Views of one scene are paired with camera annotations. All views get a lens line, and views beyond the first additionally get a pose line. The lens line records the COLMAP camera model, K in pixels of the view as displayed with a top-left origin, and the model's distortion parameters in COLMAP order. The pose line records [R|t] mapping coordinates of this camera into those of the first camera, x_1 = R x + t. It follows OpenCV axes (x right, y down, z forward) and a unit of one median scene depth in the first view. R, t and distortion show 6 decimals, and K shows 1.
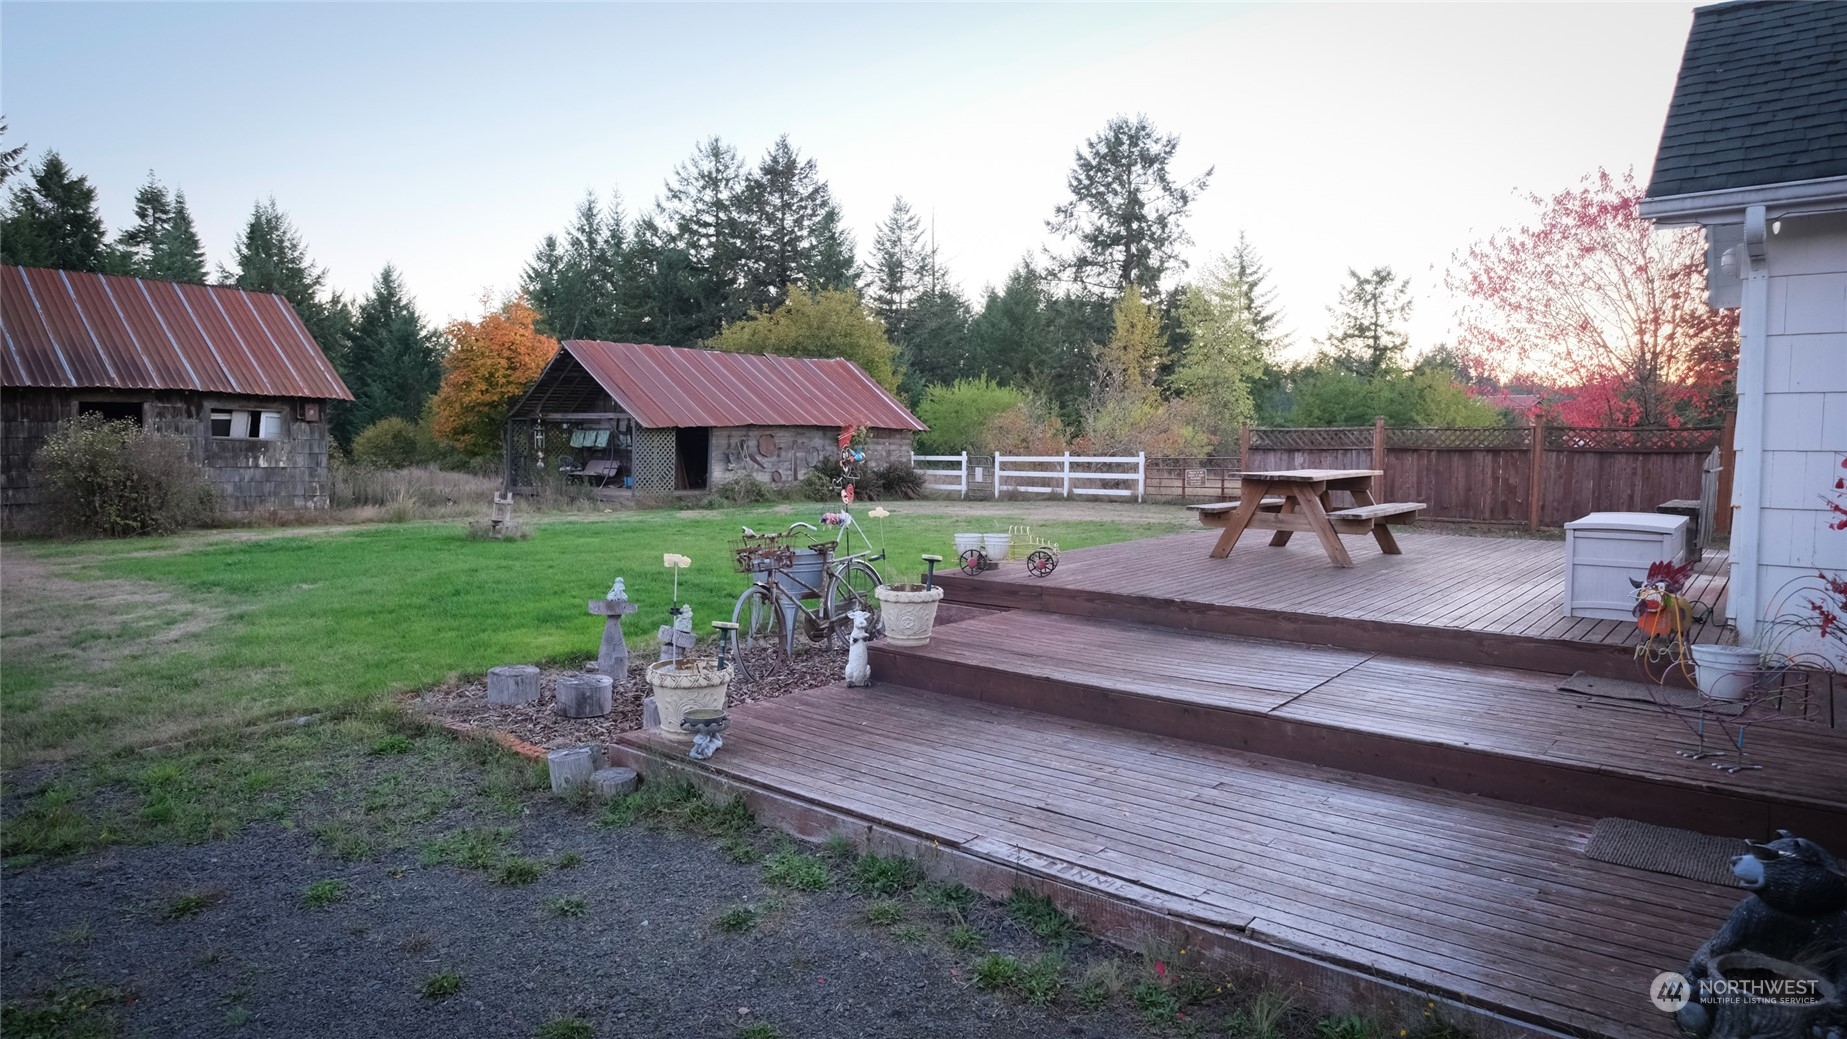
lens RADIAL K [[1076.2, 0, 923.5], [0, 1076.2, 519.5], [0, 0, 1]] dist [-0.004927, -0.000456]
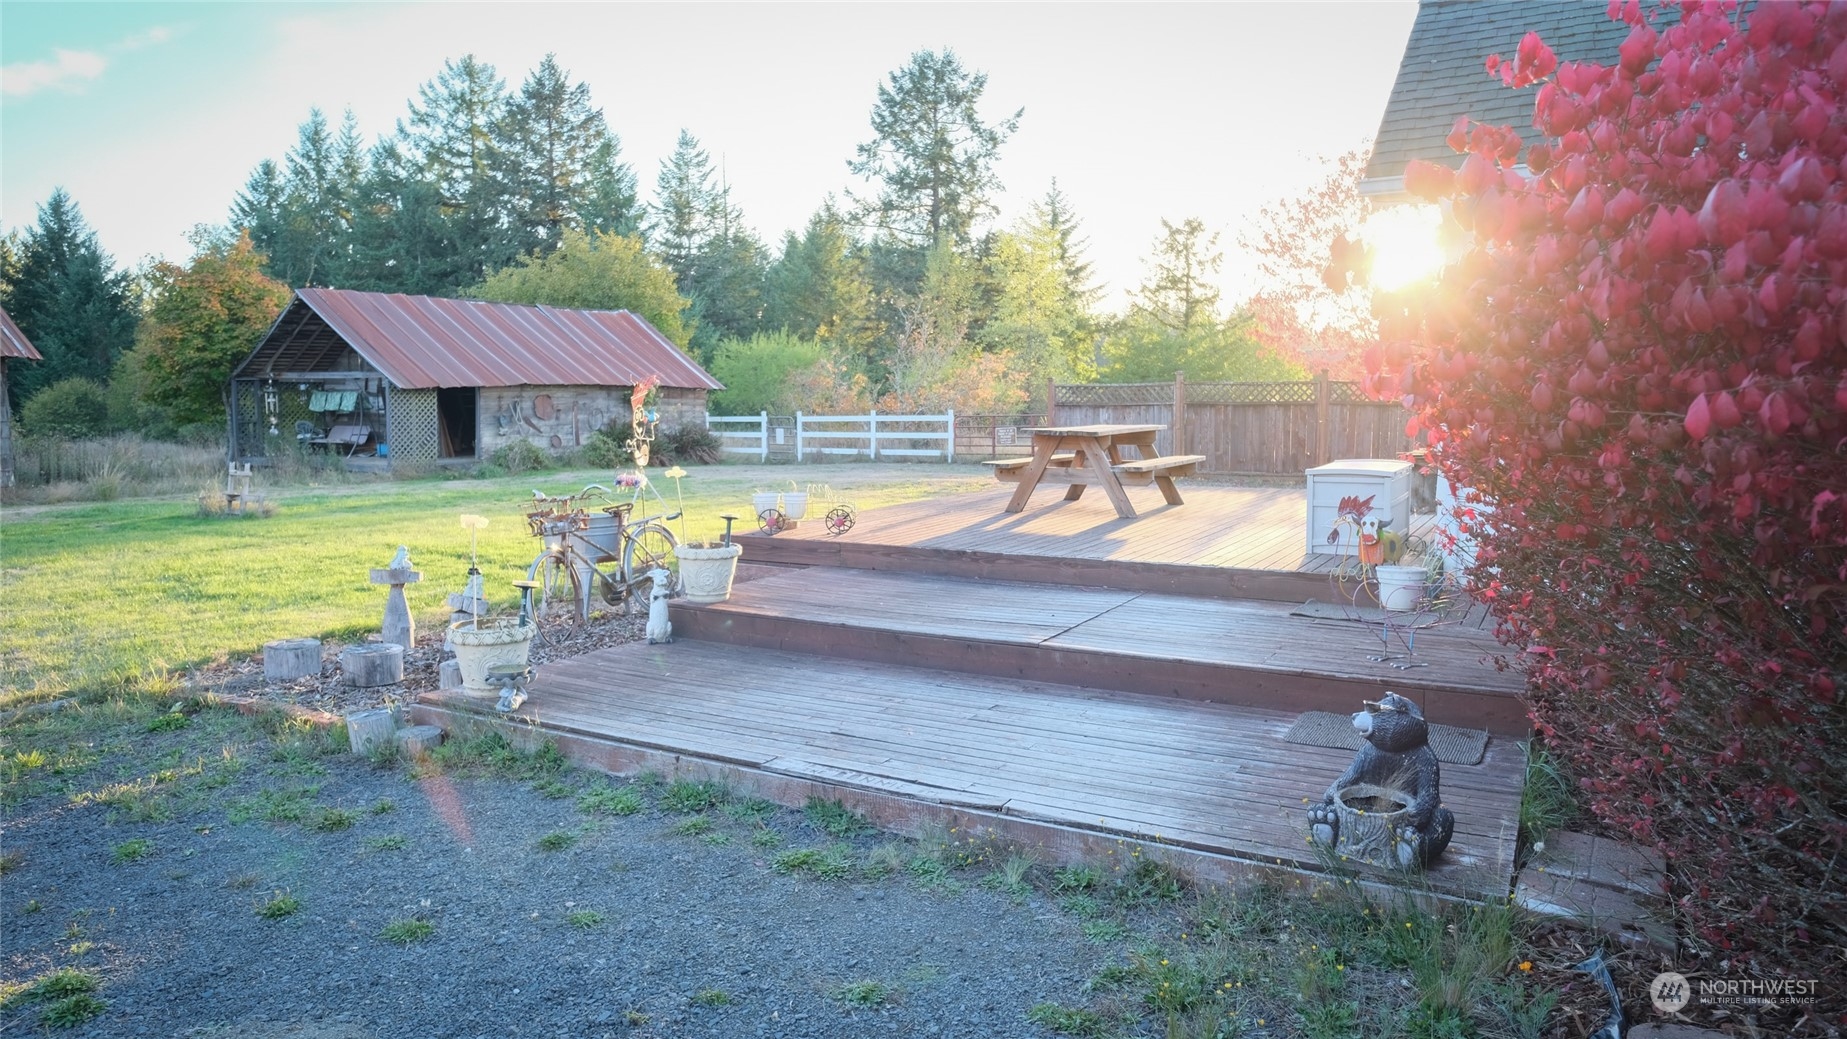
lens RADIAL K [[1172.7, 0, 923.5], [0, 1172.7, 519.5], [0, 0, 1]] dist [-0.000363, 0.001802]
pose [[0.985330, -0.026057, 0.168657, 0.000292], [0.021163, 0.999303, 0.030753, 0.002412], [-0.169340, -0.026732, 0.985195, -0.033414]]
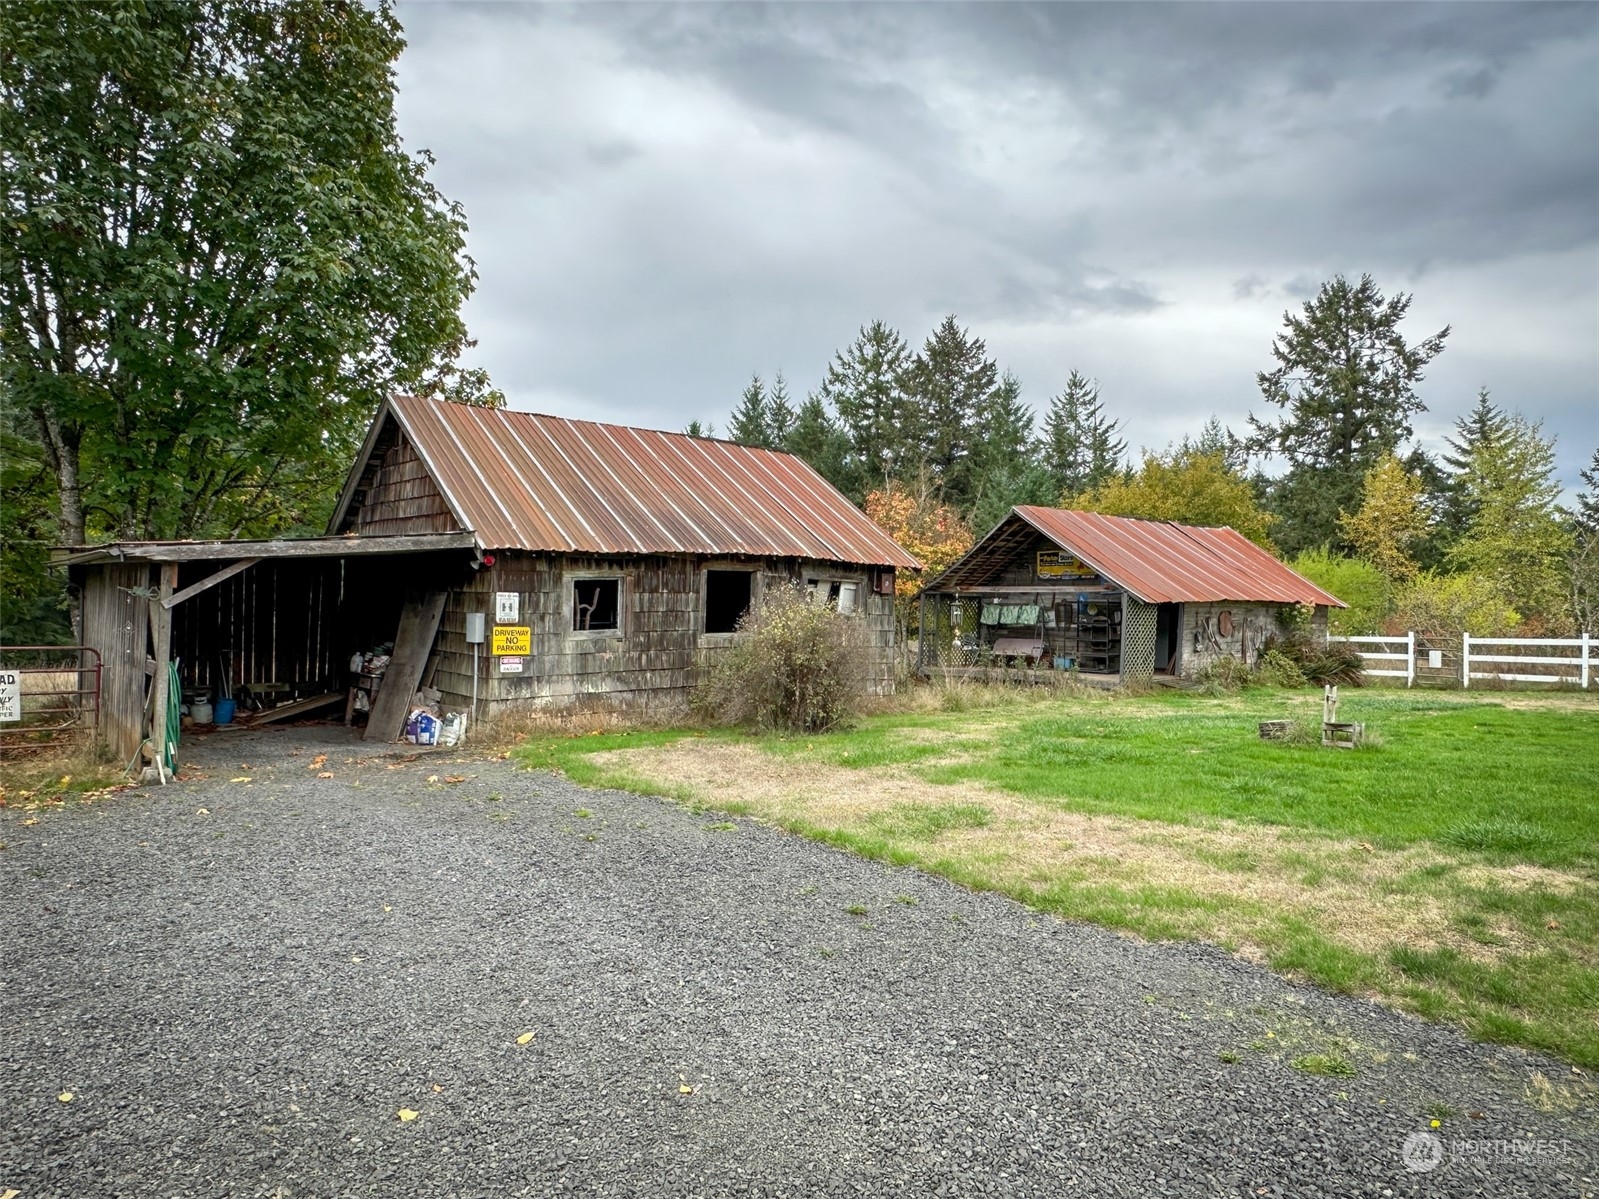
lens RADIAL K [[1037.1, 0, 799.5], [0, 1037.1, 599.5], [0, 0, 1]] dist [-0.005536, -0.002581]
pose [[0.986837, 0.003463, -0.161680, -0.428537], [-0.017915, 0.995958, -0.088016, -0.010326], [0.160722, 0.089754, 0.982910, 0.145443]]
